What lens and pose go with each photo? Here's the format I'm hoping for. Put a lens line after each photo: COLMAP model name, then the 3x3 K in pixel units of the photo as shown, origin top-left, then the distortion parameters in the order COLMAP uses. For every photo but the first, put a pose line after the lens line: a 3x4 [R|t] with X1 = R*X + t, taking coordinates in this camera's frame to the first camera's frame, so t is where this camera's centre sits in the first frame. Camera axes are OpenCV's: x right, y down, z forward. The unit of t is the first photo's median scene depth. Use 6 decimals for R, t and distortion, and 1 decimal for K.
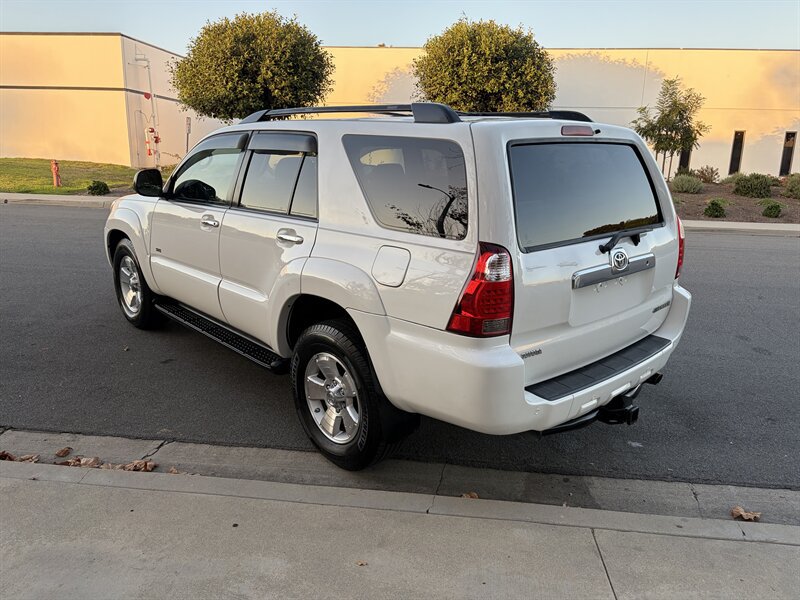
lens RADIAL K [[605.3, 0, 399.5], [0, 605.3, 300.5], [0, 0, 1]] dist [0.045161, -0.045353]
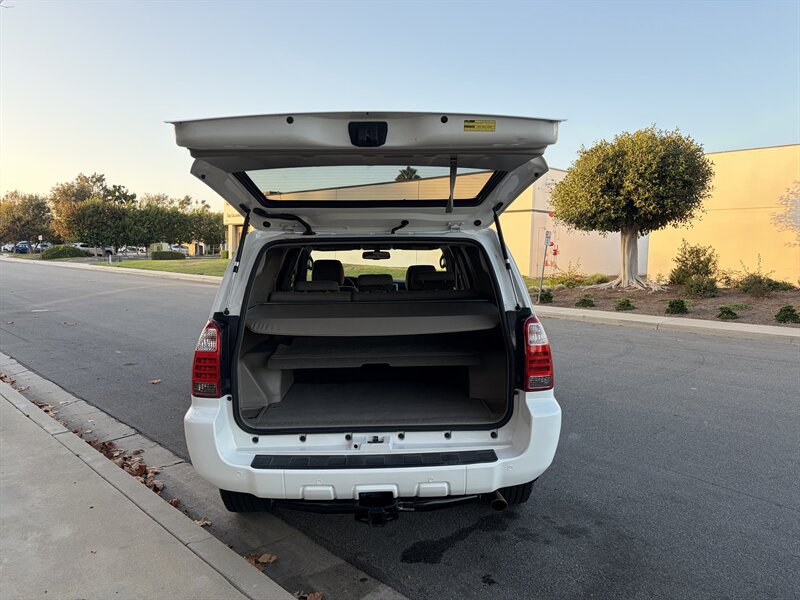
lens RADIAL K [[605.3, 0, 400.9], [0, 605.3, 299.1], [0, 0, 1]] dist [0.045161, -0.045353]
pose [[0.761690, 0.034783, -0.647008, 0.151984], [-0.150988, 0.980596, -0.125034, -0.004877], [0.630104, 0.192928, 0.752162, 0.036529]]
